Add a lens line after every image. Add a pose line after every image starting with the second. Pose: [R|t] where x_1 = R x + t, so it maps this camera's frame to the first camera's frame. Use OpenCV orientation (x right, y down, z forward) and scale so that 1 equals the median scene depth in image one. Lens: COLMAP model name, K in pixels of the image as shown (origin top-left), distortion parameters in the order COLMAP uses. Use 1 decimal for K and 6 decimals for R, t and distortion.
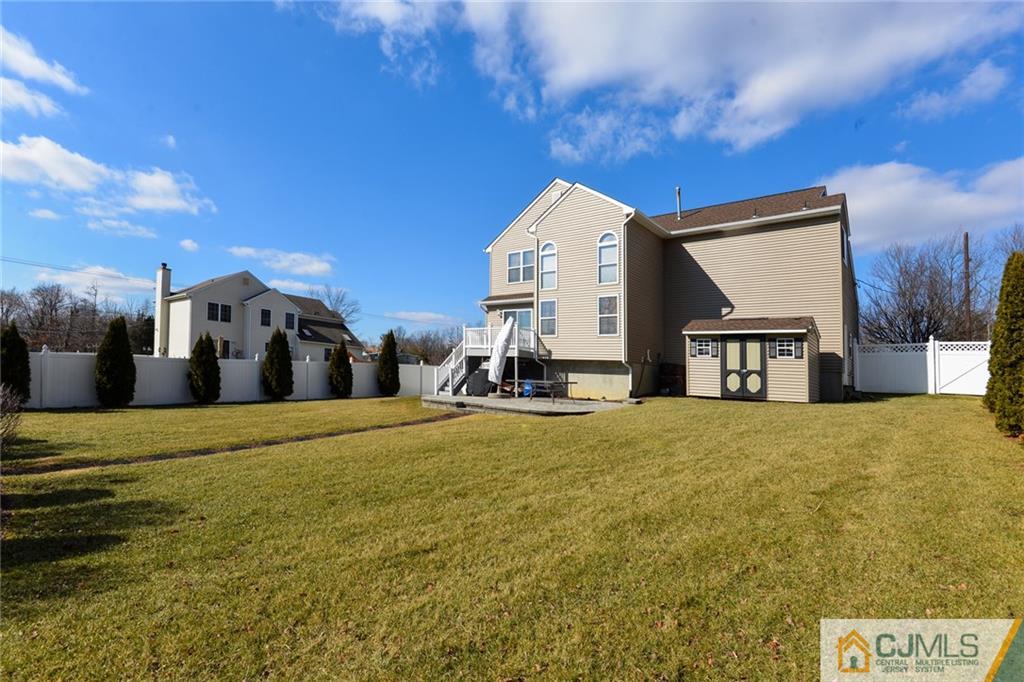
lens RADIAL K [[485.2, 0, 514.3], [0, 485.2, 355.0], [0, 0, 1]] dist [-0.000411, -0.000406]
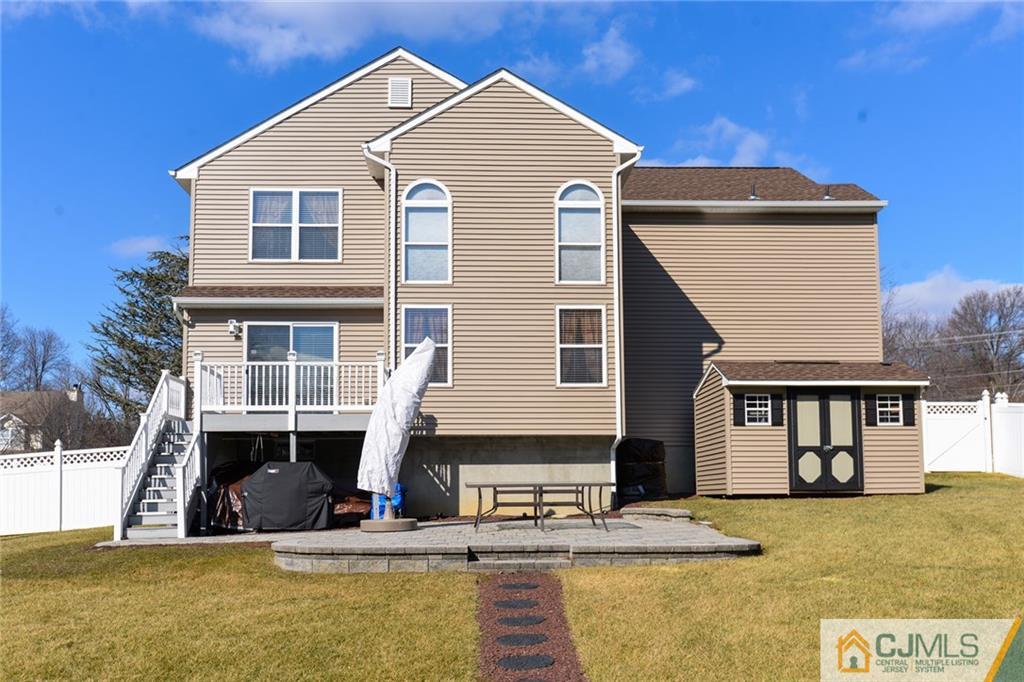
lens RADIAL K [[910.5, 0, 512.0], [0, 910.5, 388.1], [0, 0, 1]] dist [-0.001455, 0.002974]
pose [[0.748252, 0.016980, 0.663197, -0.493605], [0.013165, 0.999095, -0.040434, -0.000677], [-0.663284, 0.038986, 0.747352, 0.347157]]
